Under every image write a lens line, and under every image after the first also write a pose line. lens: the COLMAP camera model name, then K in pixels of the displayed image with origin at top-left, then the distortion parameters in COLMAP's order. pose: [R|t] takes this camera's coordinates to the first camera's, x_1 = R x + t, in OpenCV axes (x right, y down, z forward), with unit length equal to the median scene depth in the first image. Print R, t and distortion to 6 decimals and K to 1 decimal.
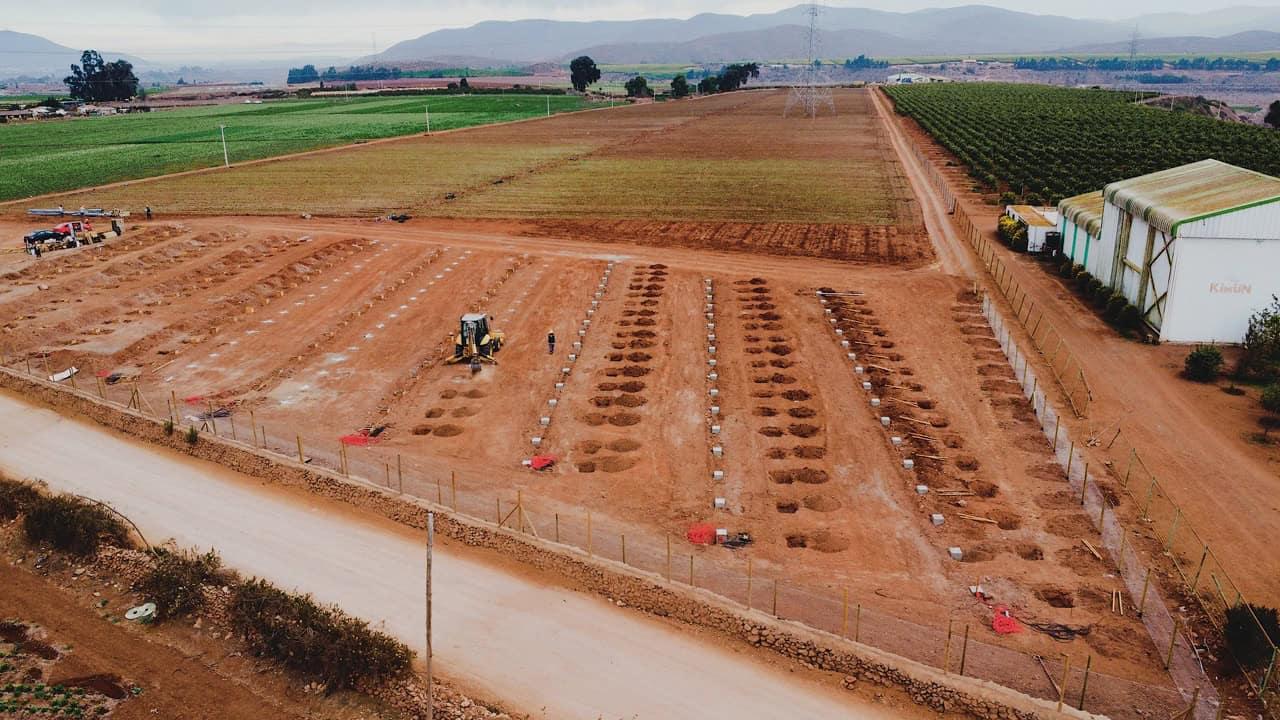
lens RADIAL K [[931.2, 0, 640.0], [0, 931.2, 360.0], [0, 0, 1]] dist [-0.037515, 0.001973]
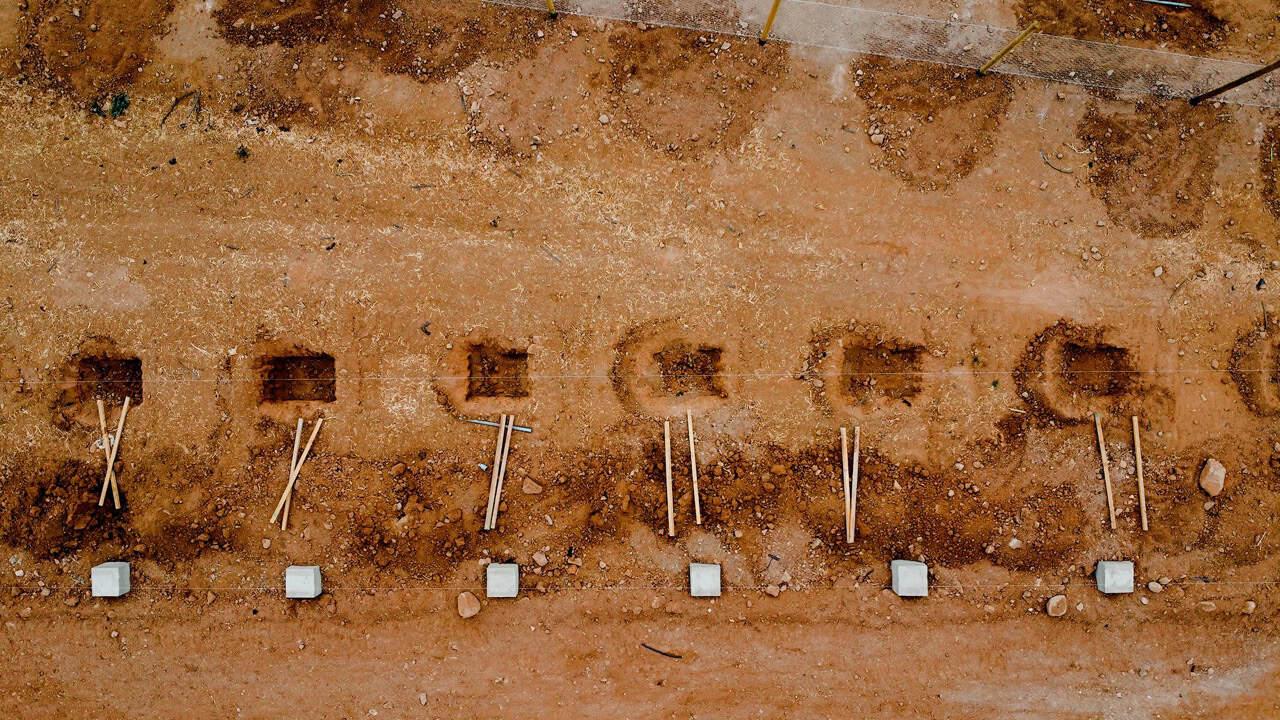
lens RADIAL K [[931.2, 0, 640.0], [0, 931.2, 360.0], [0, 0, 1]] dist [-0.037515, 0.001973]
pose [[-0.068011, -0.997408, 0.023484, 0.205899], [0.326425, -0.000003, 0.945223, -0.109188], [-0.942773, 0.071951, 0.325579, 0.566270]]
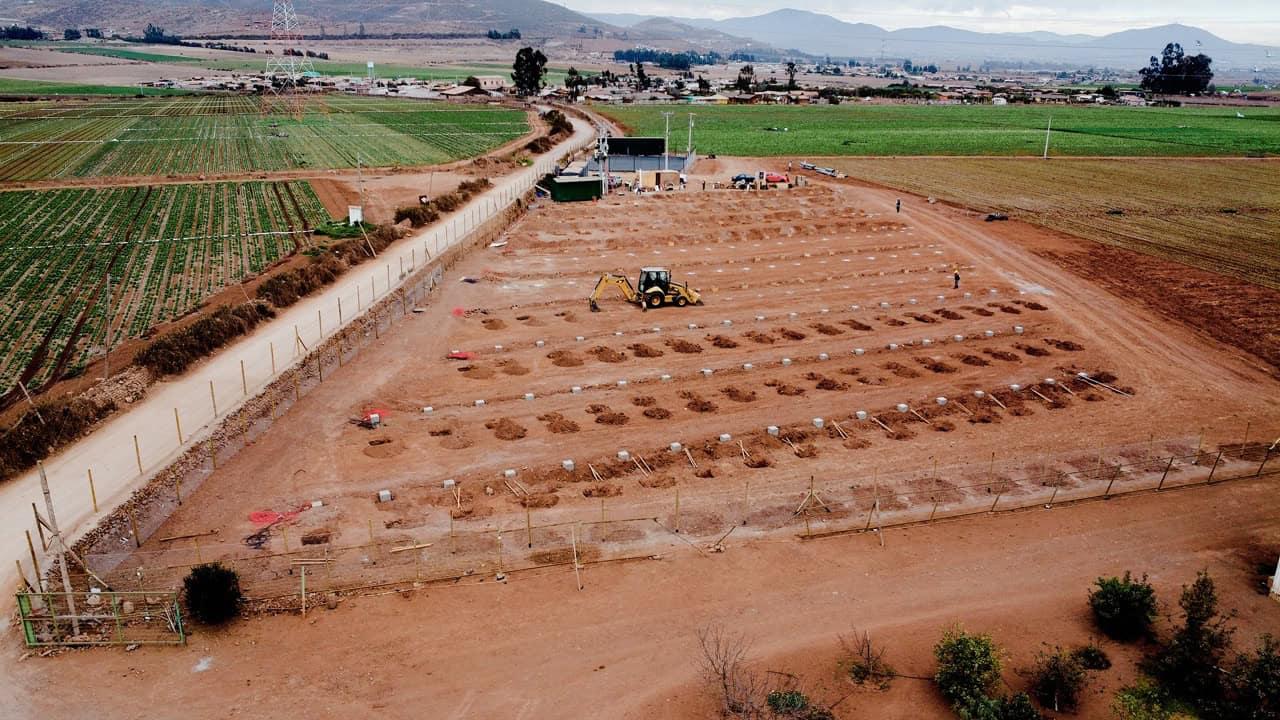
lens RADIAL K [[931.2, 0, 640.0], [0, 931.2, 360.0], [0, 0, 1]] dist [-0.037515, 0.001973]
pose [[0.468339, 0.298025, -0.831769, 0.644293], [-0.292400, 0.940629, 0.172390, -0.107407], [0.833763, 0.162473, 0.527676, 0.301869]]
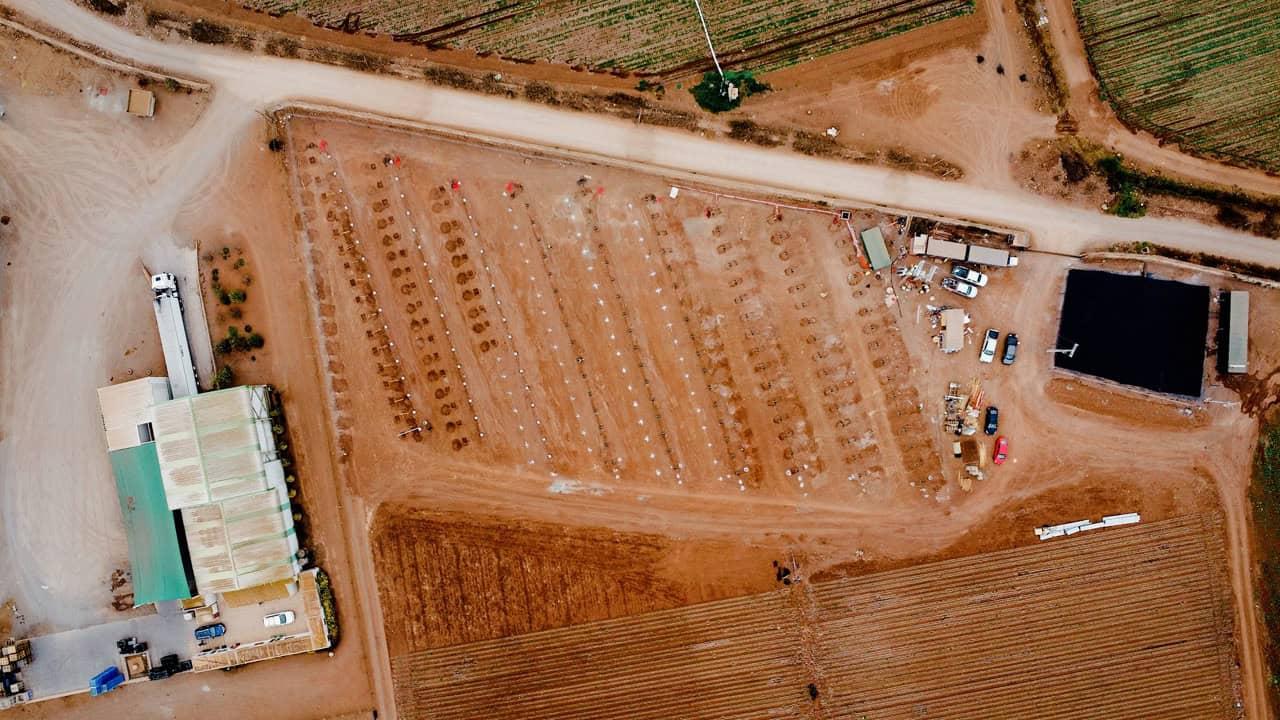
lens RADIAL K [[938.0, 0, 640.0], [0, 938.0, 360.0], [0, 0, 1]] dist [-0.002575, 0.000395]
pose [[-0.929290, 0.368920, 0.017838, -0.316717], [-0.096111, -0.288167, 0.952745, -1.916925], [0.356627, 0.883662, 0.303248, 0.448837]]
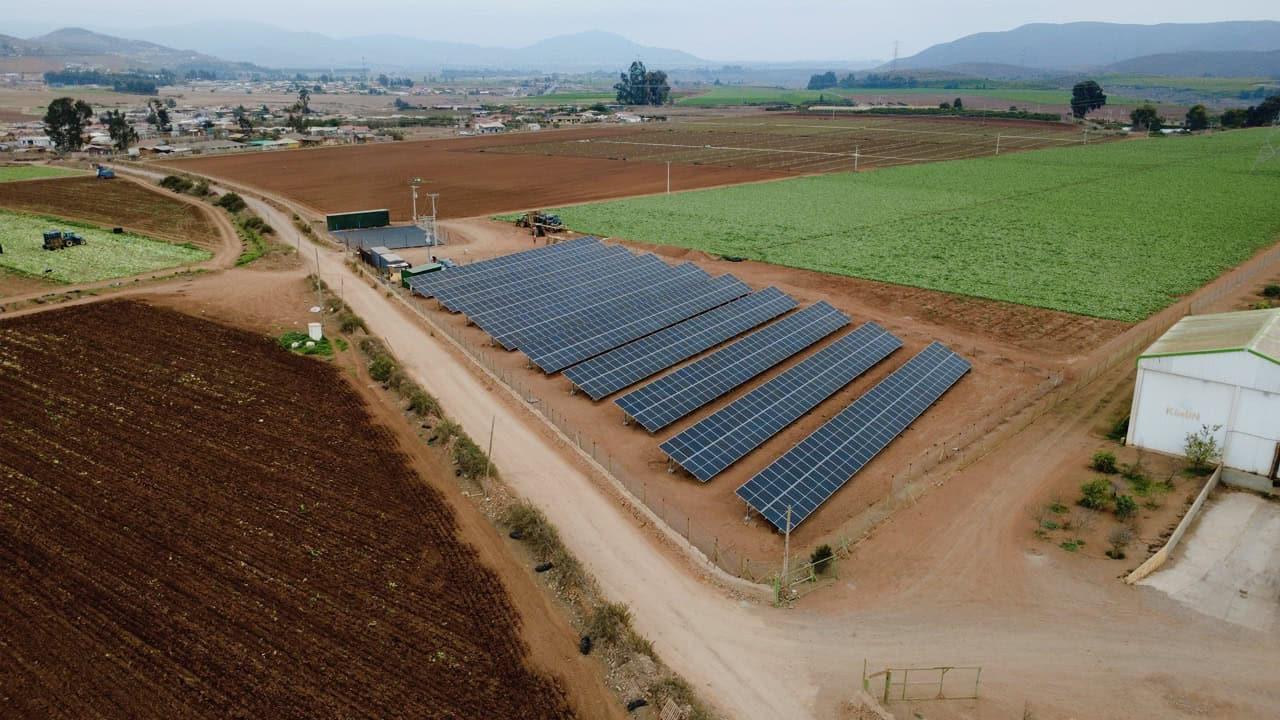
lens RADIAL K [[938.0, 0, 640.0], [0, 938.0, 360.0], [0, 0, 1]] dist [-0.002575, 0.000395]
pose [[0.860890, 0.167157, -0.480549, 0.475209], [-0.169581, 0.984754, 0.038744, -0.058173], [0.479699, 0.048138, 0.876112, -0.409409]]
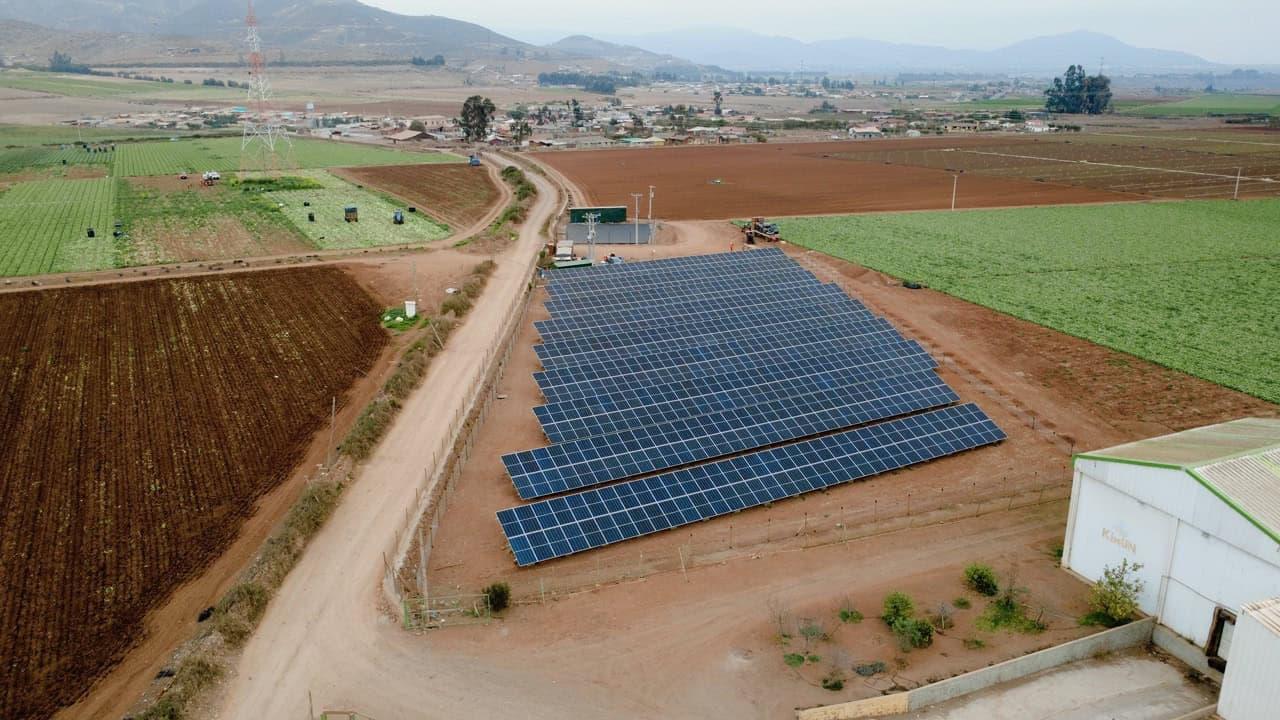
lens RADIAL K [[938.0, 0, 640.0], [0, 938.0, 360.0], [0, 0, 1]] dist [-0.002575, 0.000395]
pose [[0.539986, 0.265589, -0.798673, 0.867431], [-0.268977, 0.953603, 0.135253, -0.201351], [0.797538, 0.141790, 0.586369, -0.003711]]
